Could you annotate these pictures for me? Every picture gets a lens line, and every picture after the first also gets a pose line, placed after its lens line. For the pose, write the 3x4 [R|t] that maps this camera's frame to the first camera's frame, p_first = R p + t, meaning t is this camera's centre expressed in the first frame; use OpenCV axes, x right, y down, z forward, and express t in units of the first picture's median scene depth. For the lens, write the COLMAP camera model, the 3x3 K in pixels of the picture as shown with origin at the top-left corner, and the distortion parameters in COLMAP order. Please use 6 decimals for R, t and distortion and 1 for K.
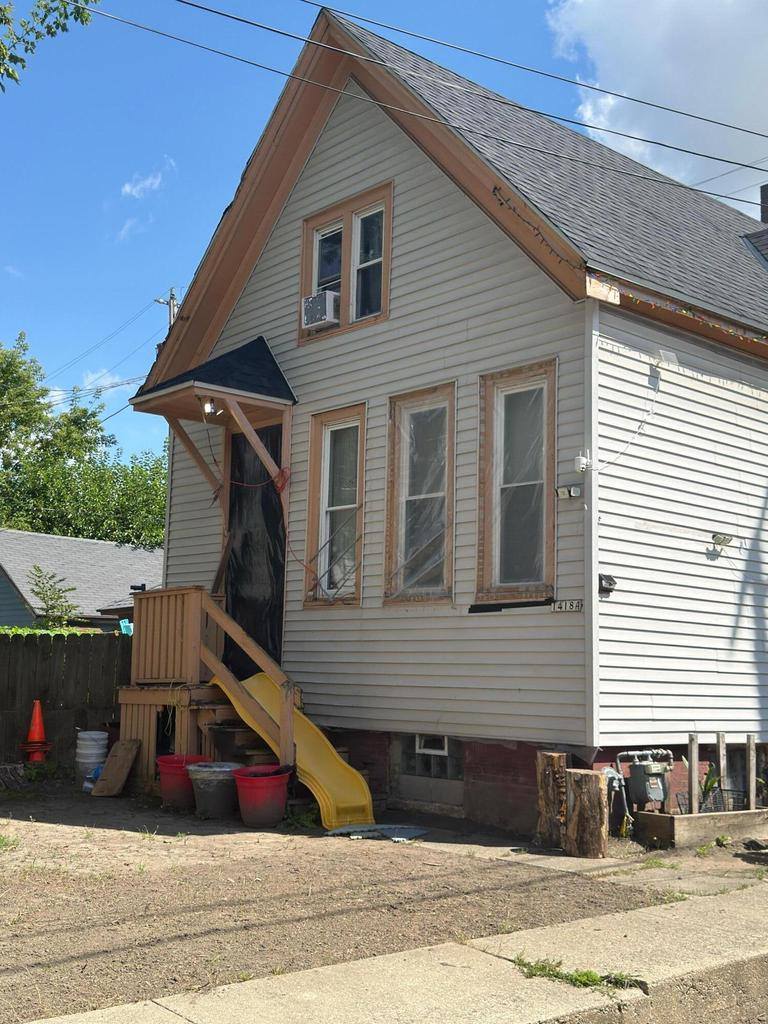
lens RADIAL K [[1181.3, 0, 384.0], [0, 1181.3, 512.0], [0, 0, 1]] dist [0.172960, -0.365264]
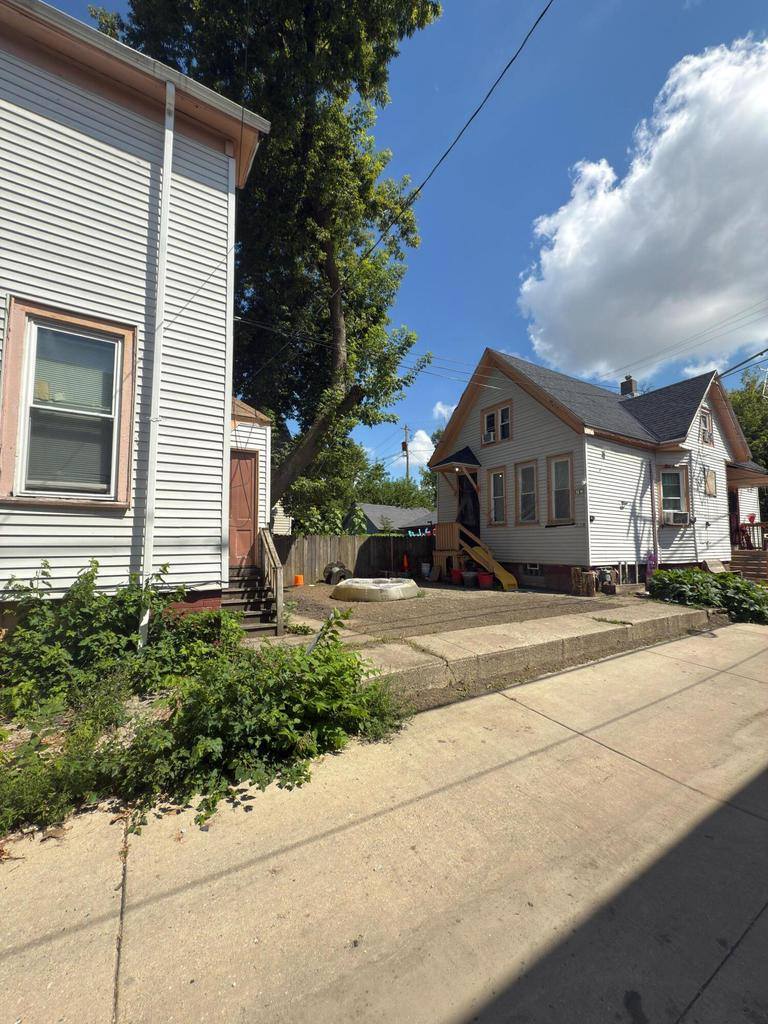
lens RADIAL K [[409.0, 0, 384.0], [0, 409.0, 512.0], [0, 0, 1]] dist [0.001801, 0.000152]
pose [[0.984643, -0.031283, -0.171753, -0.176834], [0.039934, 0.998089, 0.047146, -0.032617], [0.169950, -0.053281, 0.984011, -0.221720]]
